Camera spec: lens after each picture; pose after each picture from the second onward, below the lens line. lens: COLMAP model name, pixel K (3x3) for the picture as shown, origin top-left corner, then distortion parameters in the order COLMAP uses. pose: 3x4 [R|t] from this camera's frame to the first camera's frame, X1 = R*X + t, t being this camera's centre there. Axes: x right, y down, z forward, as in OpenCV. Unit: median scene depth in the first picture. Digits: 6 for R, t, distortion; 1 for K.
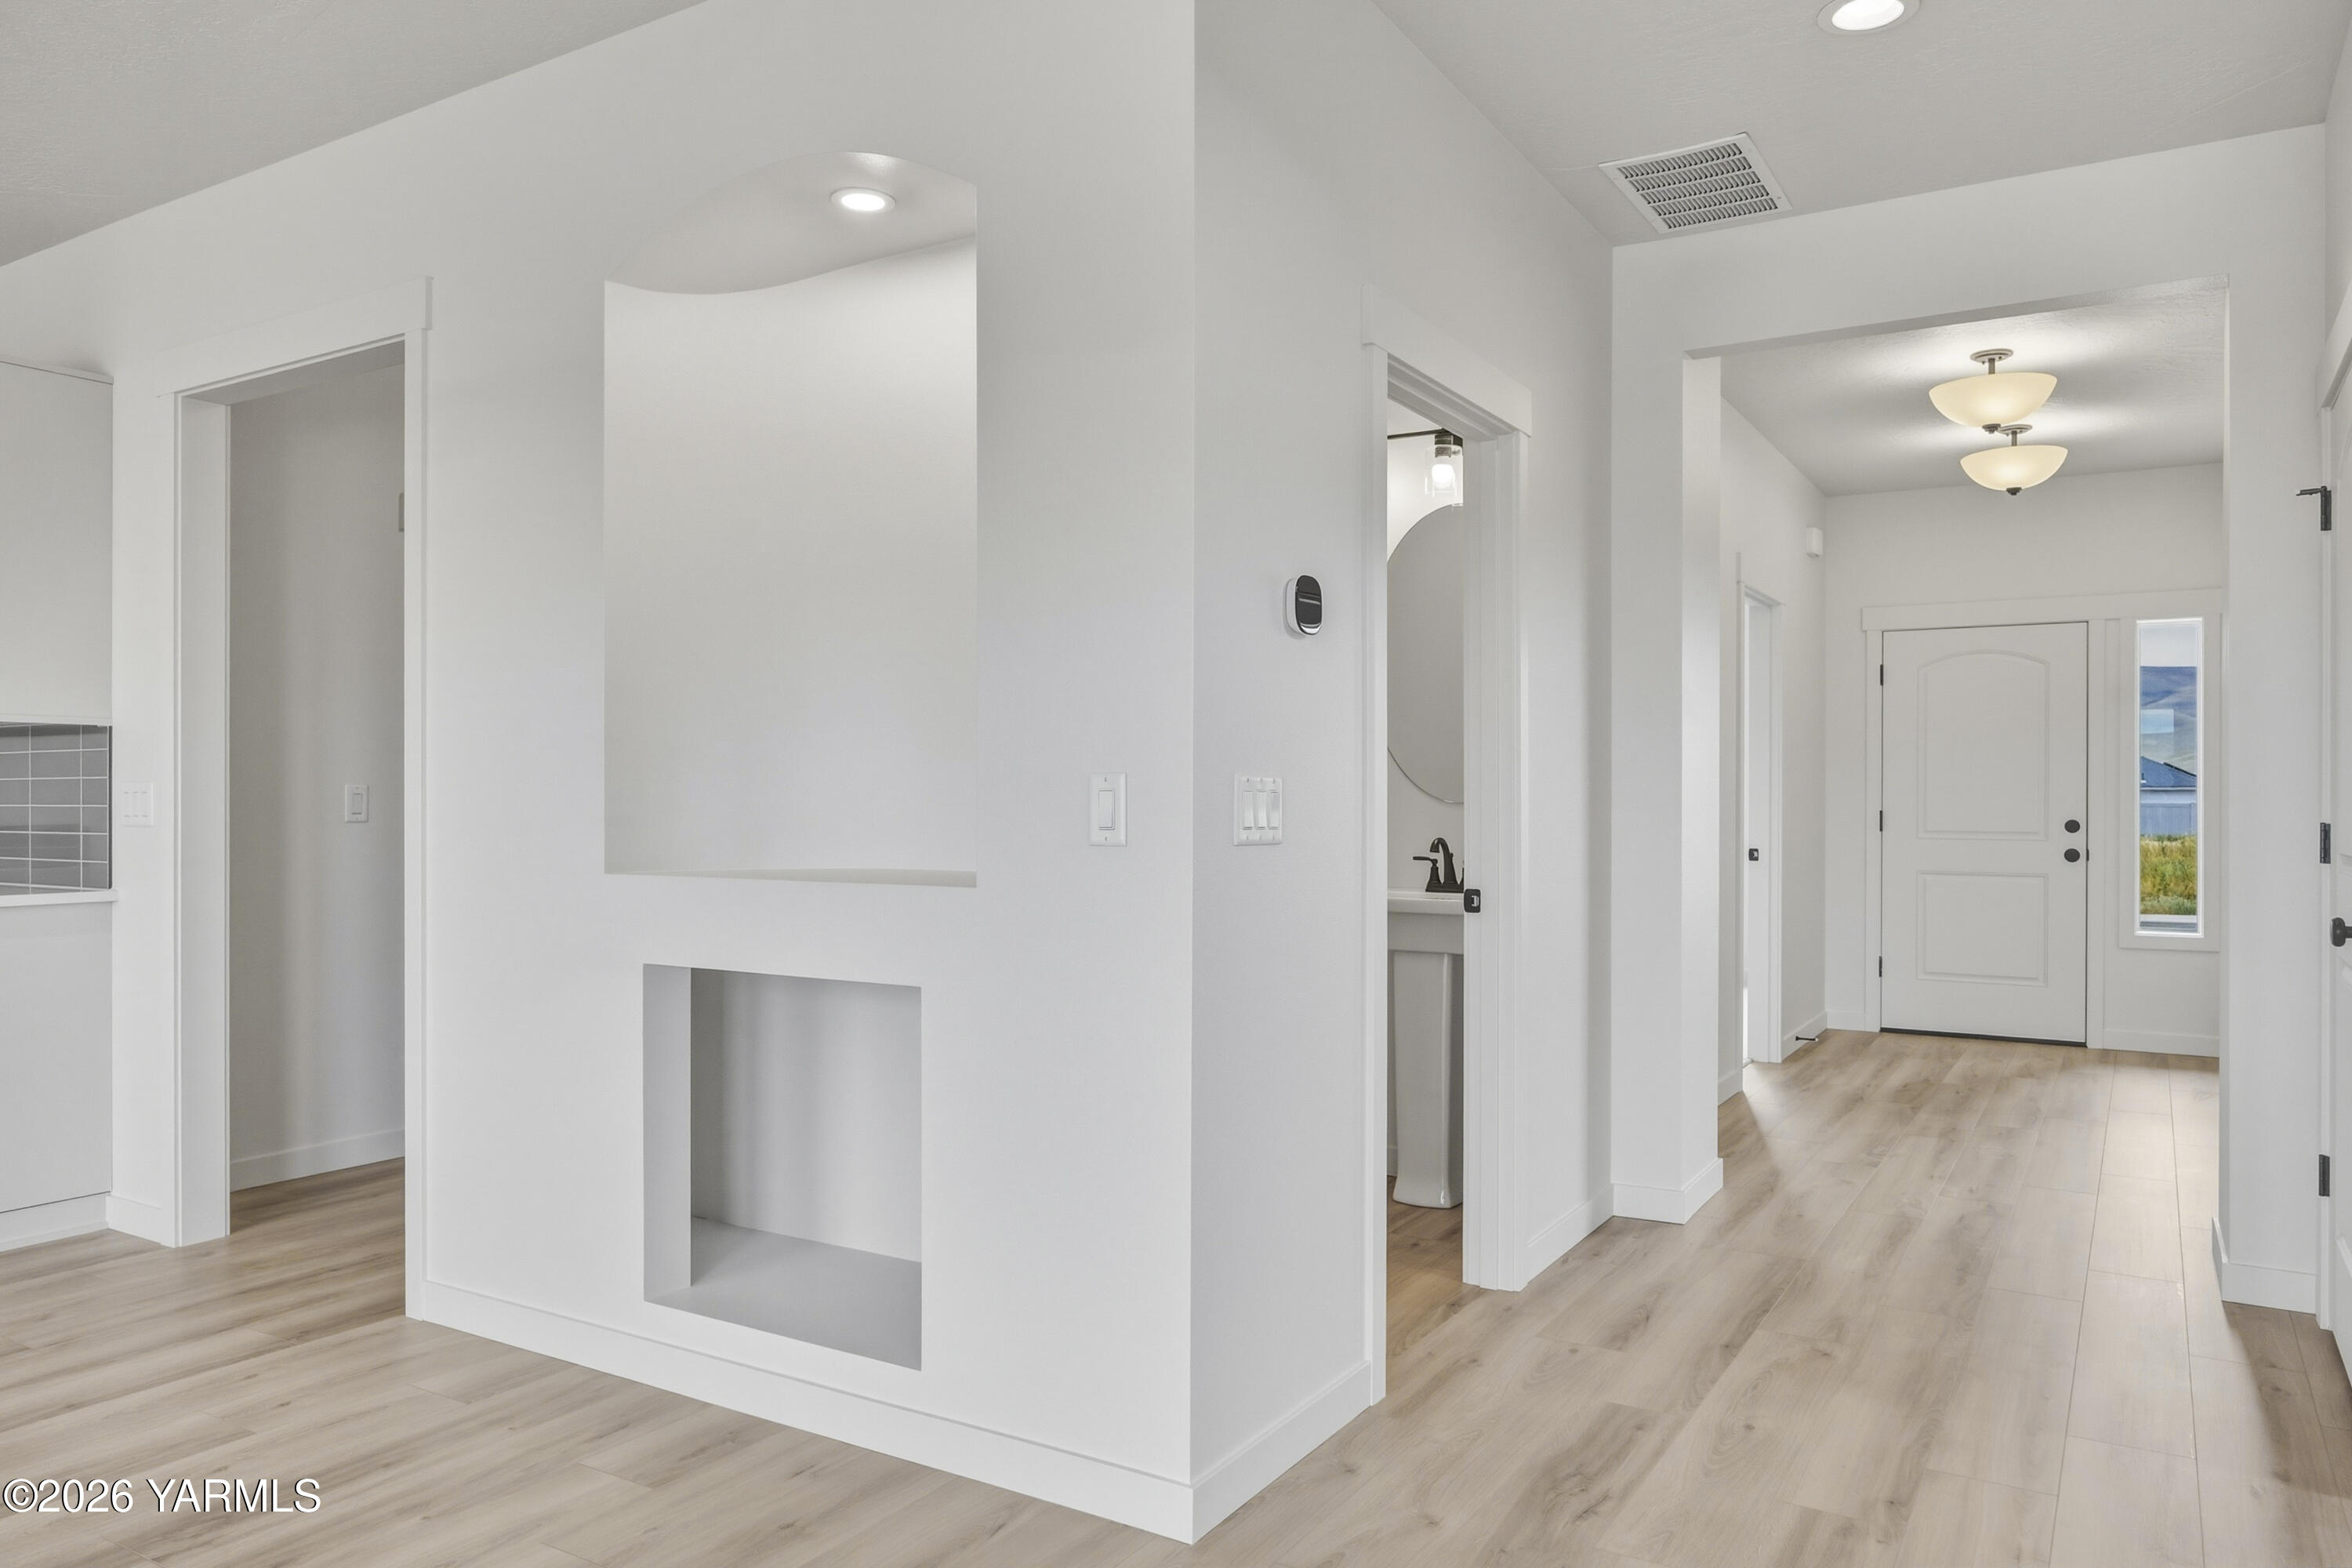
lens RADIAL K [[1575.0, 0, 1176.0], [0, 1575.0, 784.0], [0, 0, 1]] dist [-0.021852, 0.000129]
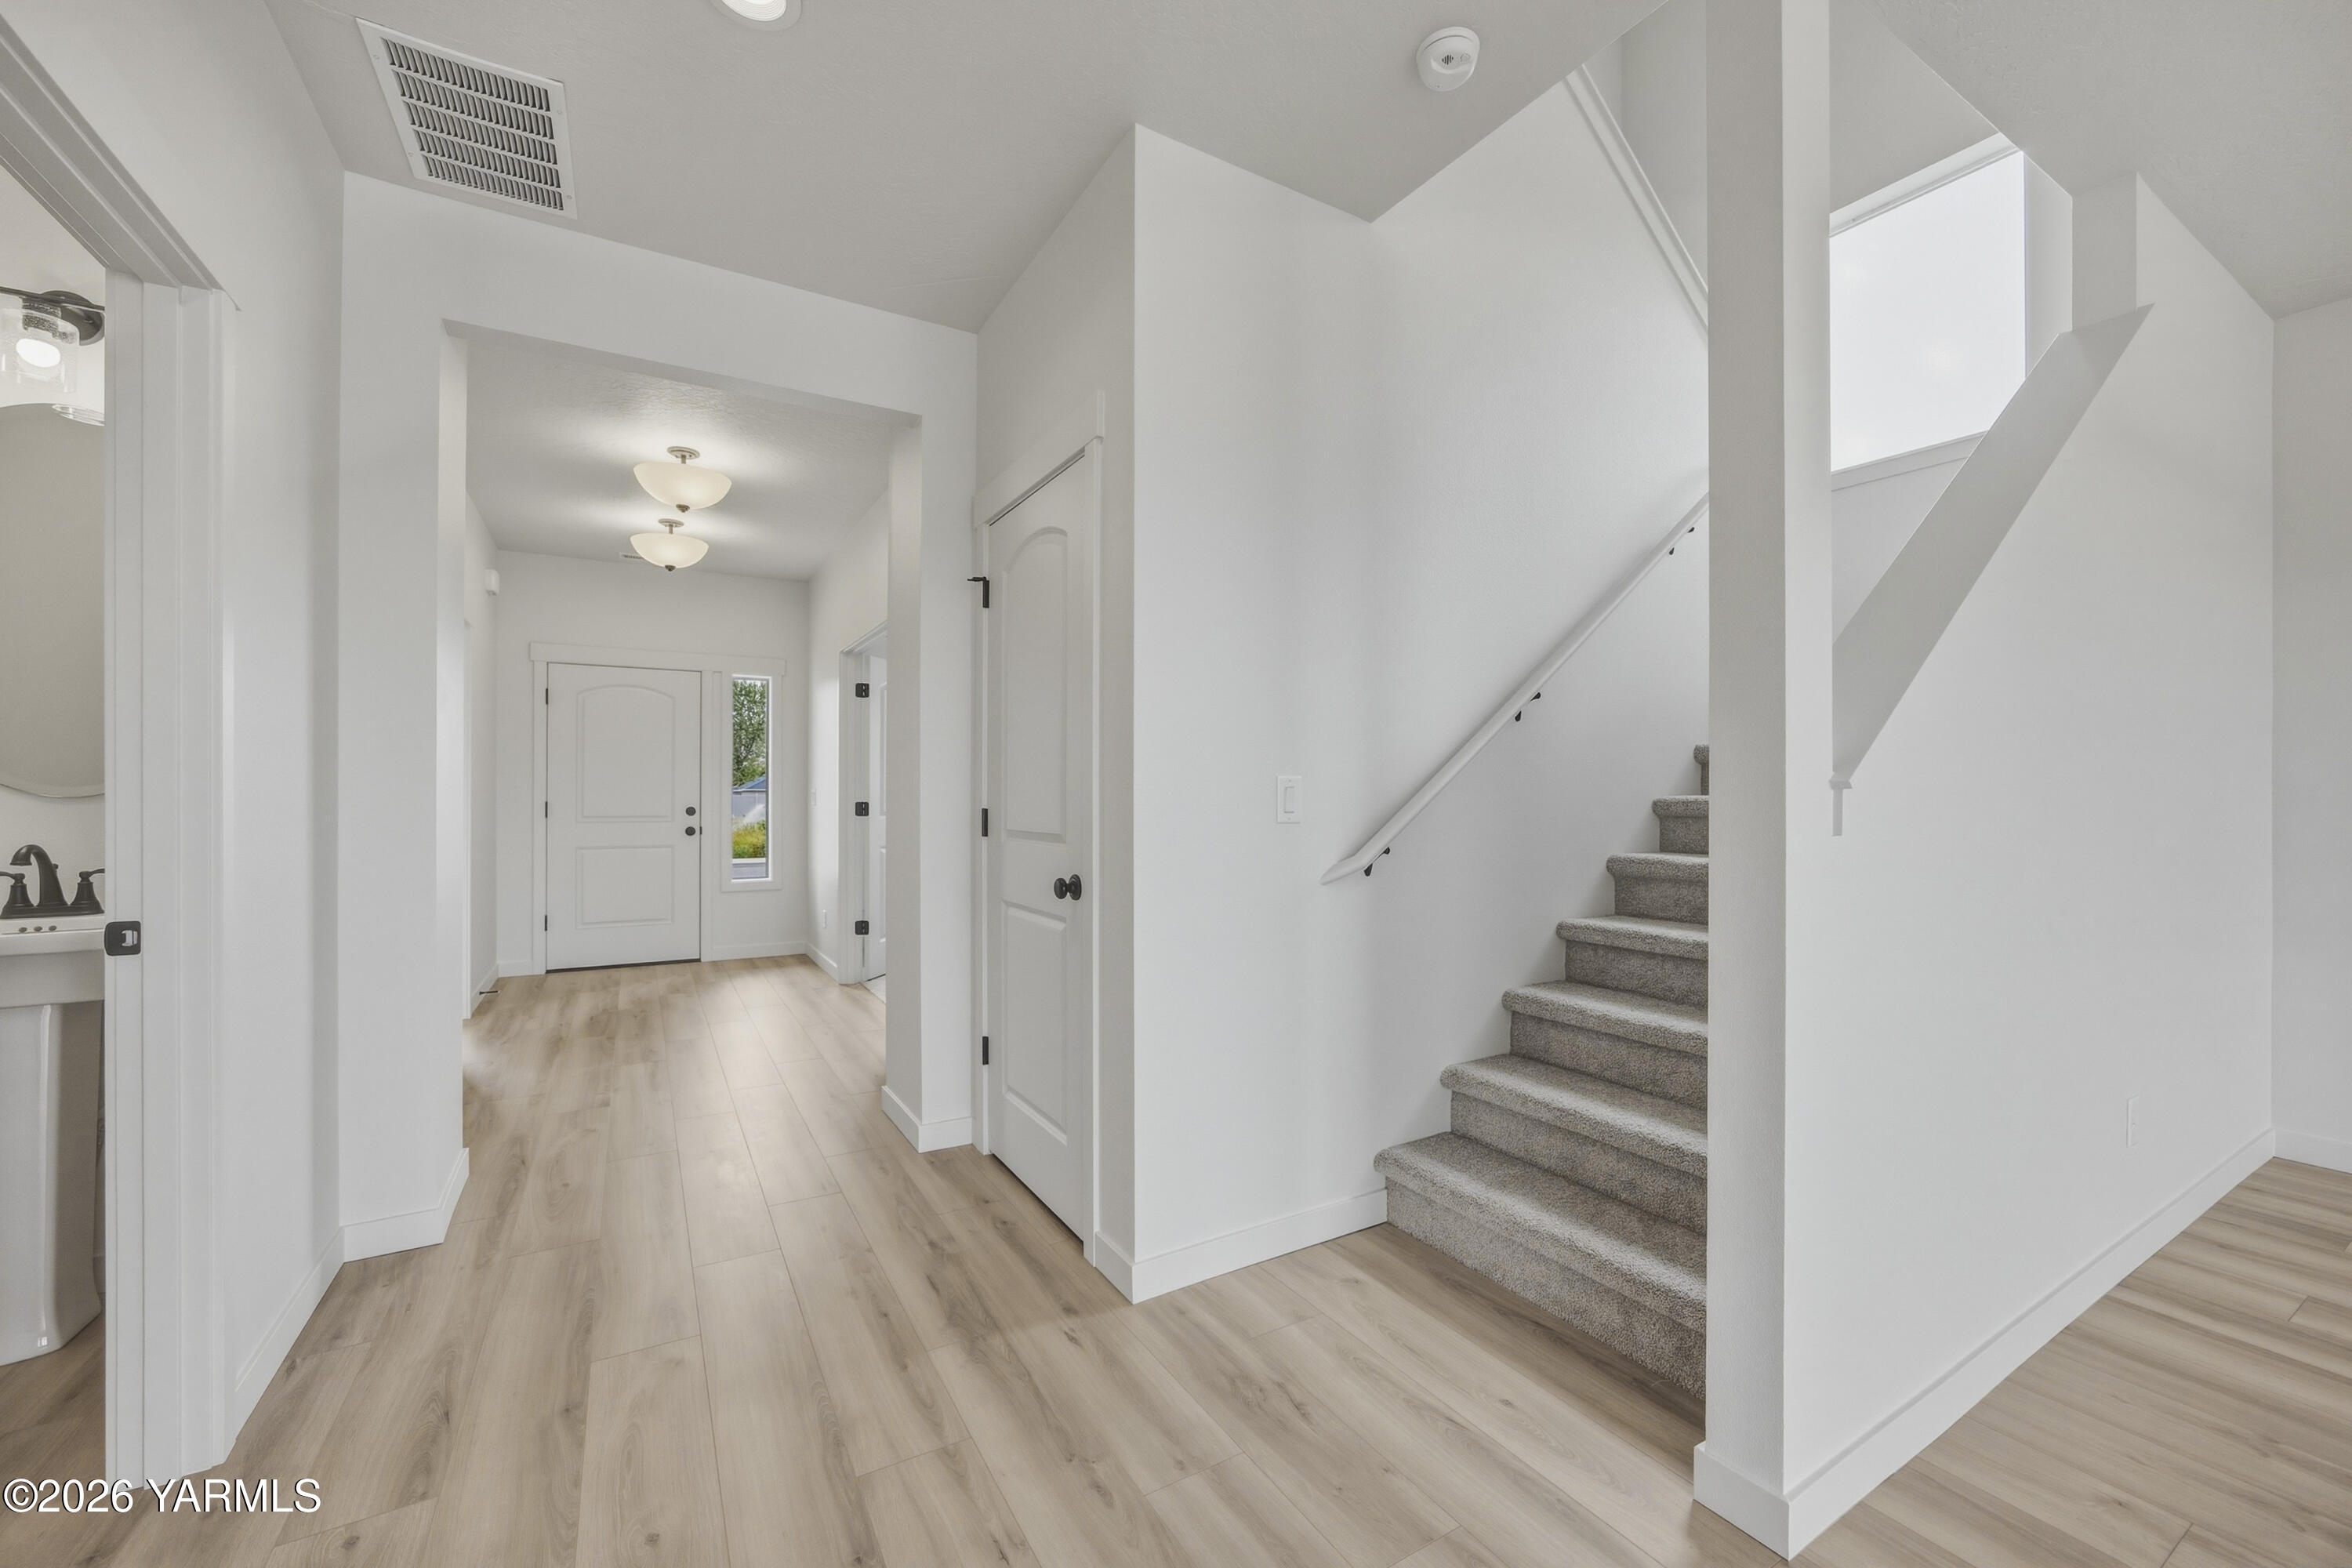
lens RADIAL K [[923.5, 0, 1170.4], [0, 923.5, 792.5], [0, 0, 1]] dist [-0.023864, 0.007632]
pose [[0.466163, -0.001071, 0.884698, 0.039952], [-0.007084, 0.999963, 0.004943, 0.003398], [-0.884671, -0.008572, 0.466138, 0.327130]]
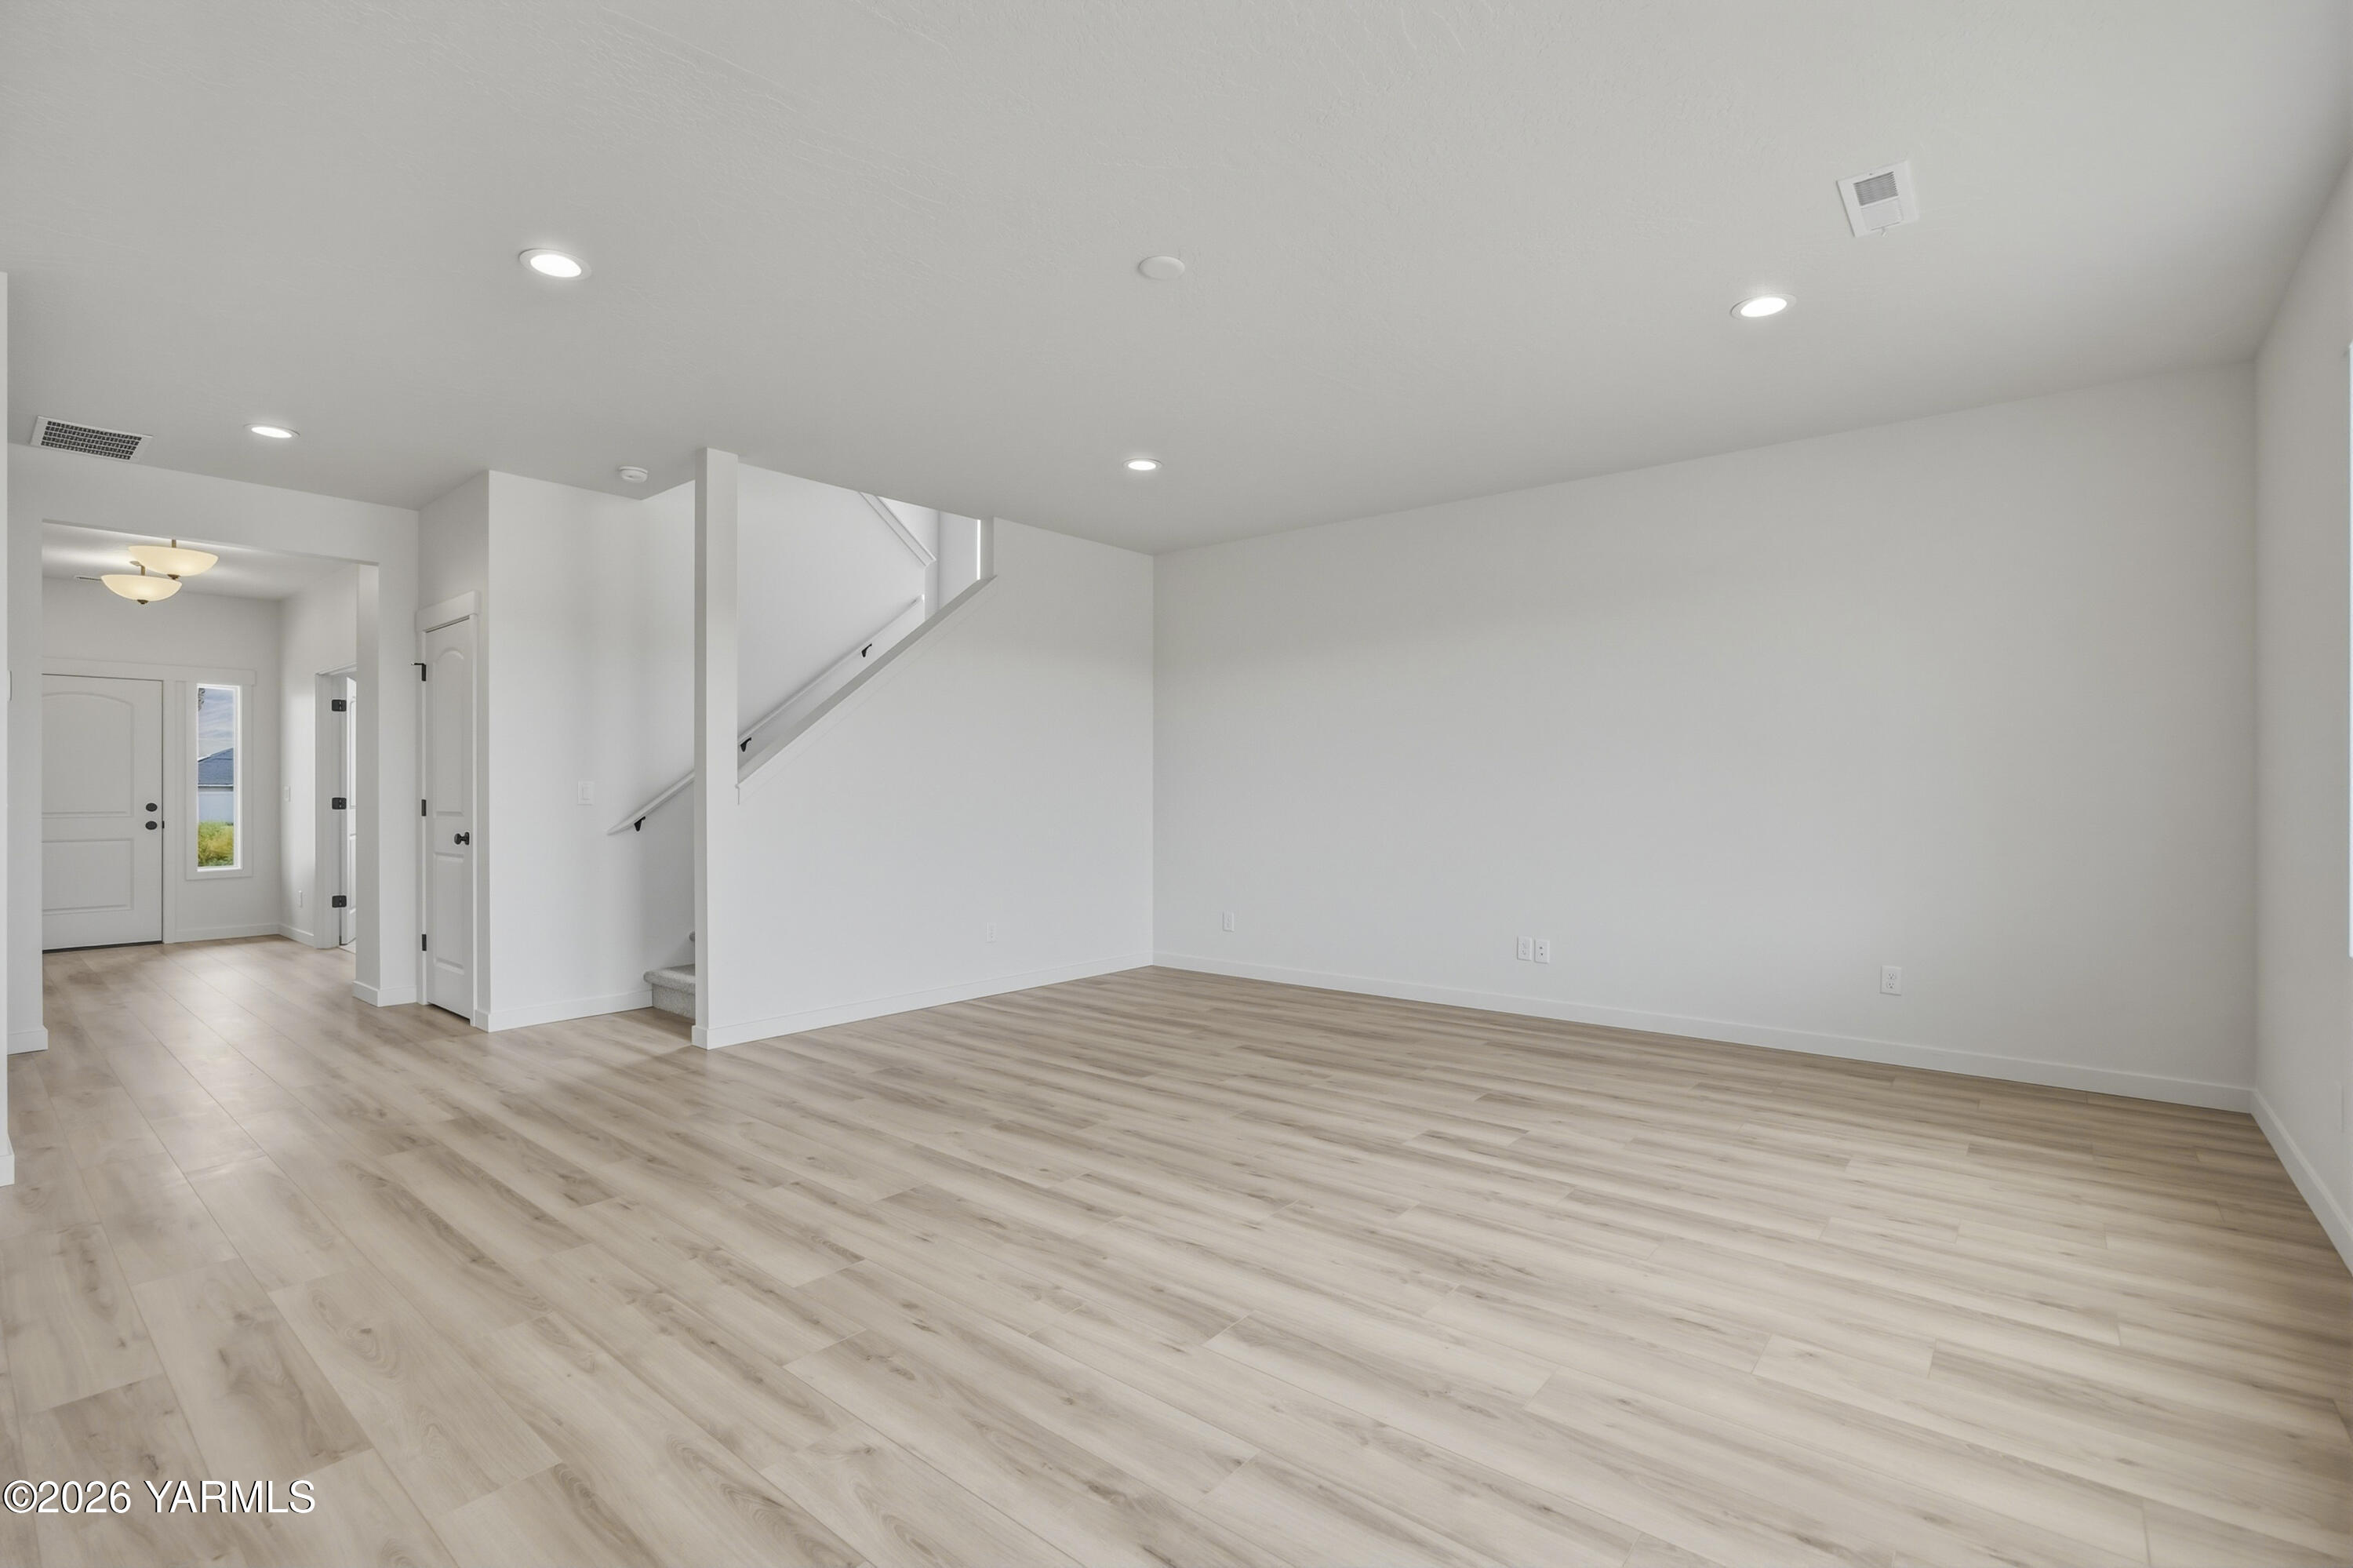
lens RADIAL K [[1068.9, 0, 1180.4], [0, 1068.9, 790.4], [0, 0, 1]] dist [-0.006496, 0.000331]
pose [[0.141651, -0.002701, 0.989913, -0.567128], [-0.007085, 0.999968, 0.003742, -0.003056], [-0.989891, -0.007543, 0.141627, -0.318609]]
